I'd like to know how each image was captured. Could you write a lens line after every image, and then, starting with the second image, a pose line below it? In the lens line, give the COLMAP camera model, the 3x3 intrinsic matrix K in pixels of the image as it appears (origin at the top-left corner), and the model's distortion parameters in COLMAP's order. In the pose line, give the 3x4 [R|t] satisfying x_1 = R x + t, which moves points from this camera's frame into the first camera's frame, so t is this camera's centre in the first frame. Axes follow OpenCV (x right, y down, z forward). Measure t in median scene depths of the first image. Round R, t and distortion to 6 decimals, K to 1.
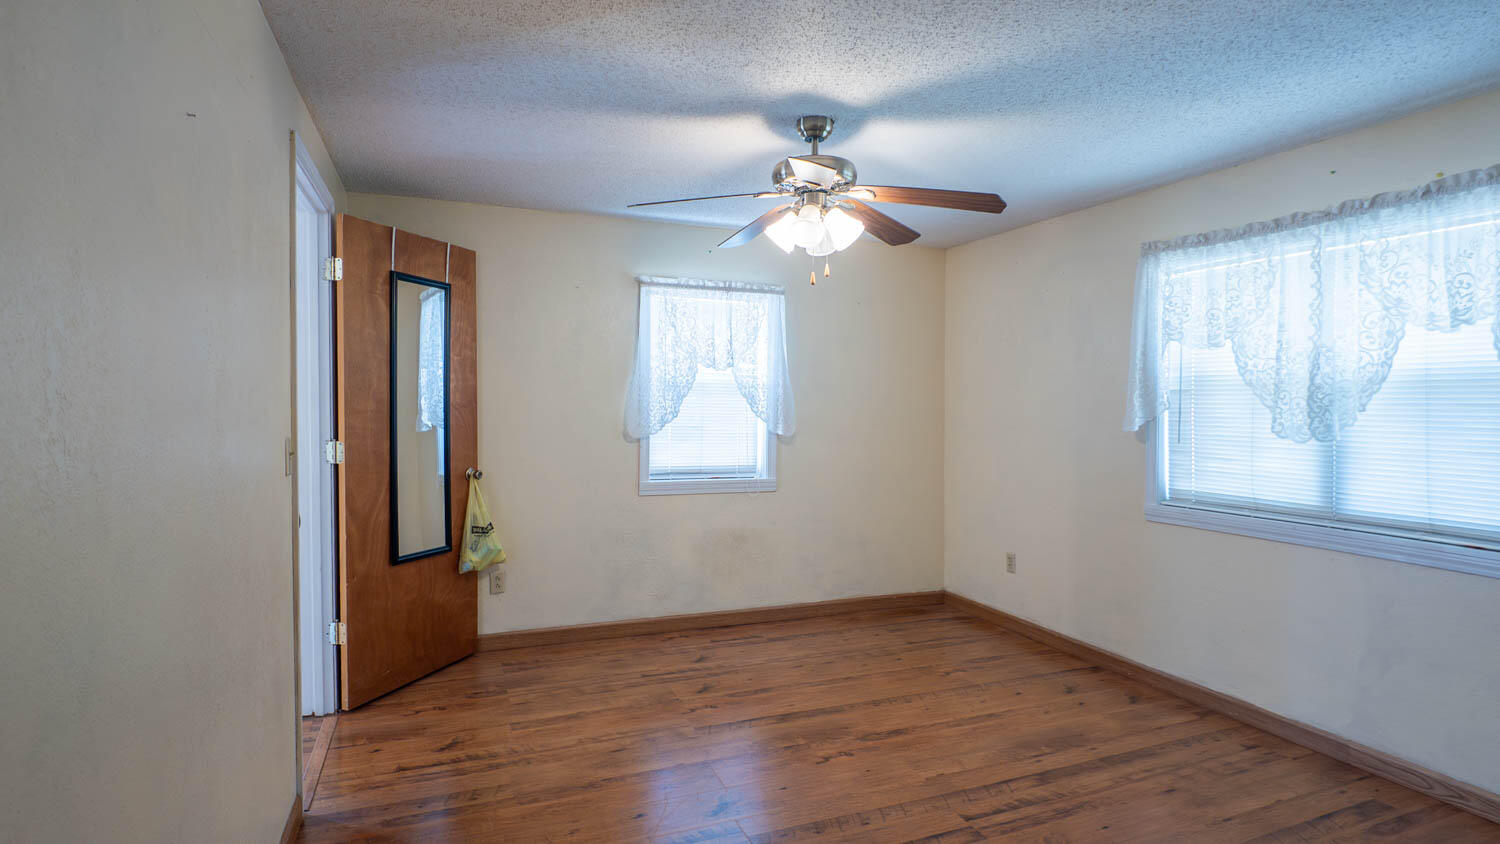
lens RADIAL K [[773.5, 0, 747.9], [0, 773.5, 417.4], [0, 0, 1]] dist [0.010929, -0.009297]
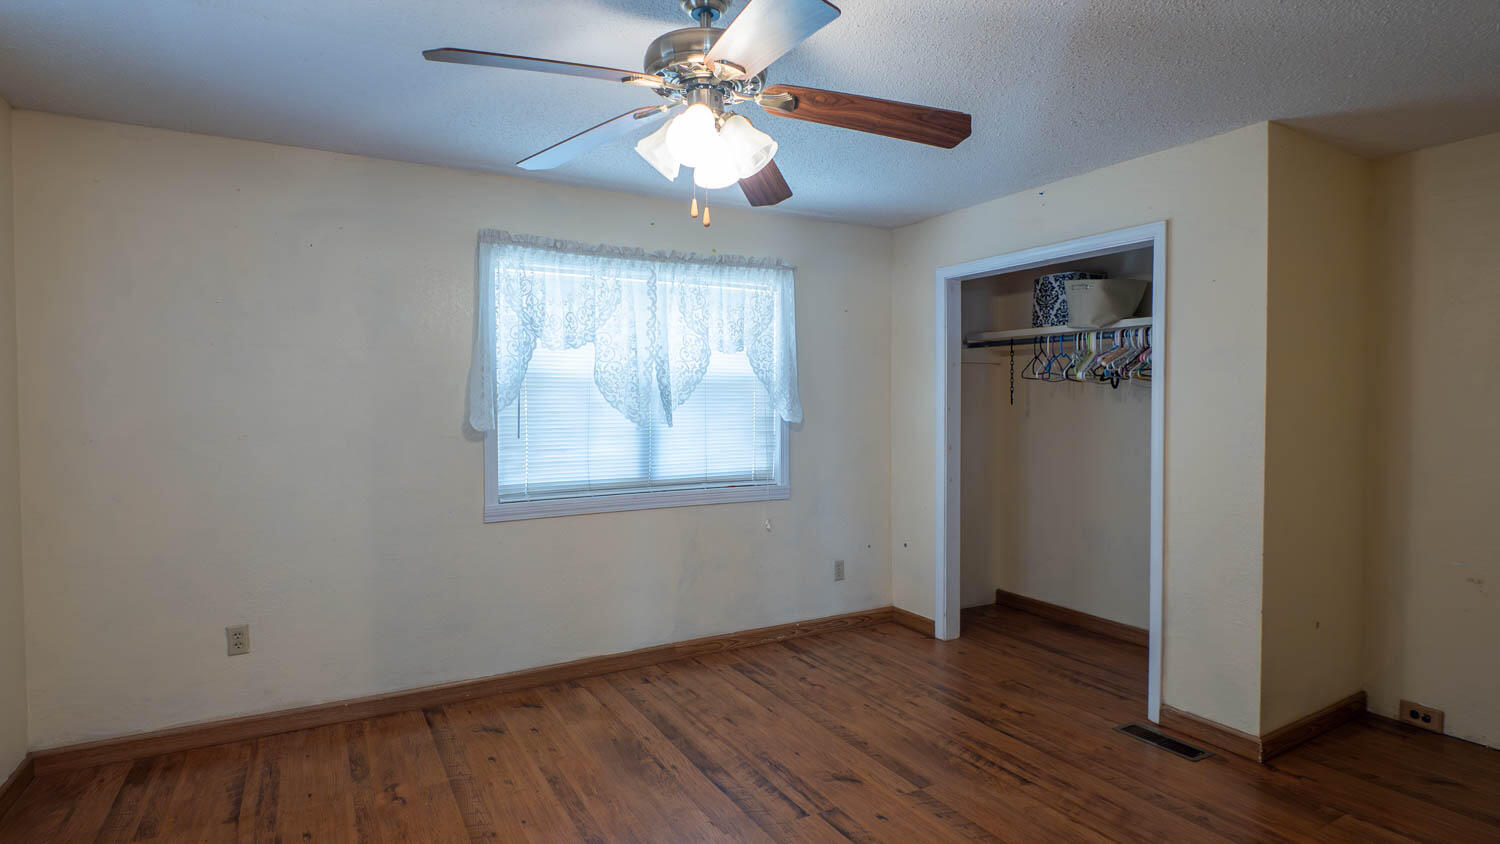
lens RADIAL K [[773.5, 0, 751.0], [0, 773.5, 414.5], [0, 0, 1]] dist [0.010929, -0.009297]
pose [[-0.124623, -0.020453, 0.991993, -0.565198], [0.022777, 0.999465, 0.023468, -0.017921], [-0.991943, 0.025519, -0.124091, 0.969601]]
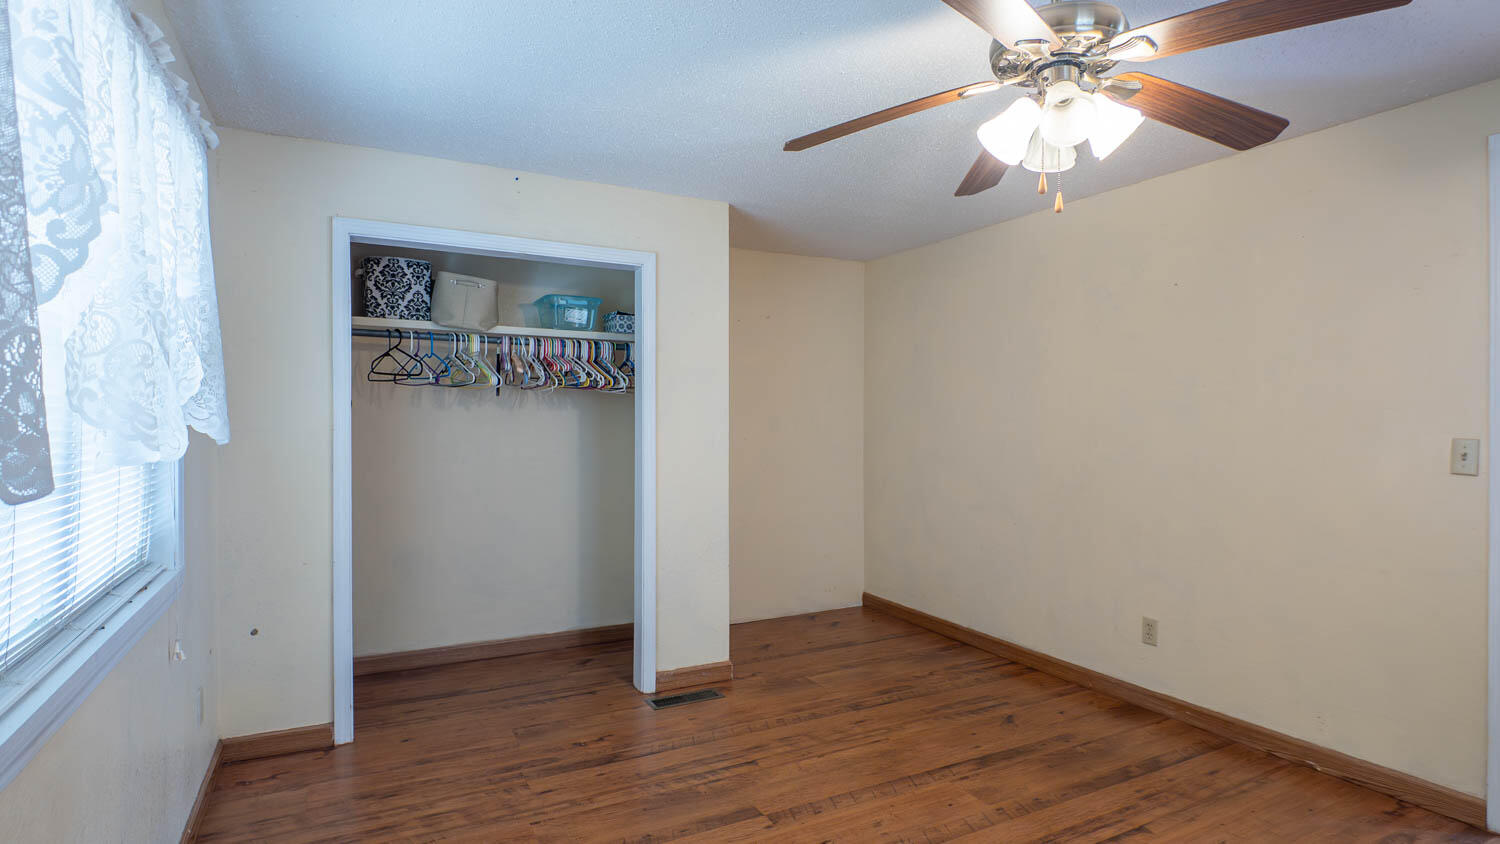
lens RADIAL K [[773.5, 0, 749.8], [0, 773.5, 422.8], [0, 0, 1]] dist [0.010929, -0.009297]
pose [[-0.995888, -0.005991, -0.090392, 0.363134], [-0.008701, 0.999524, 0.029612, -0.014264], [0.090171, 0.030276, -0.995466, 1.492953]]
